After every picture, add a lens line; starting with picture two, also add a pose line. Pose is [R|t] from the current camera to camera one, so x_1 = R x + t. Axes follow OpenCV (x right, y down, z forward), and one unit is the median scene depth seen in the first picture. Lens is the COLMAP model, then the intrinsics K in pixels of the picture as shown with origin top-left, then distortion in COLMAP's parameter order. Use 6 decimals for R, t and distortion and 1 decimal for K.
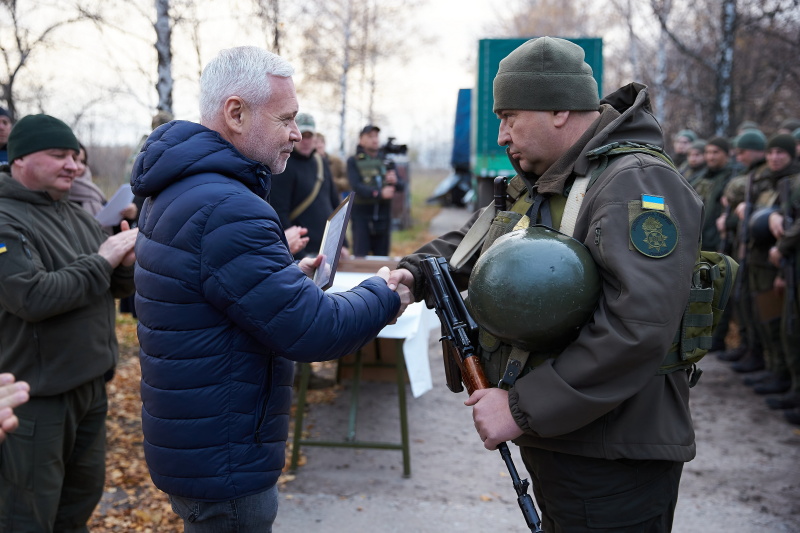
lens RADIAL K [[858.7, 0, 398.4], [0, 858.7, 265.7], [0, 0, 1]] dist [0.040681, 0.014899]
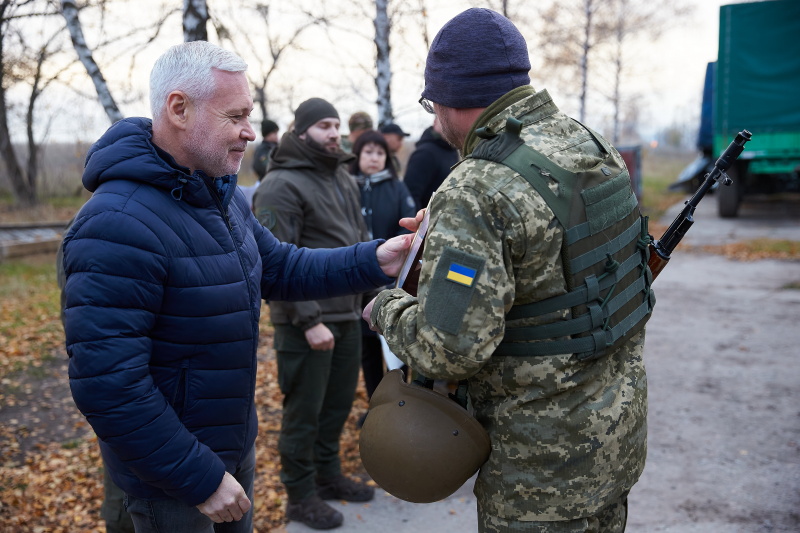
lens RADIAL K [[885.2, 0, 398.3], [0, 885.2, 266.5], [0, 0, 1]] dist [0.048066, 0.021188]
pose [[0.957279, 0.002713, -0.289153, 0.133670], [0.000120, 0.999952, 0.009778, -0.001334], [0.289166, -0.009395, 0.957233, 0.026044]]
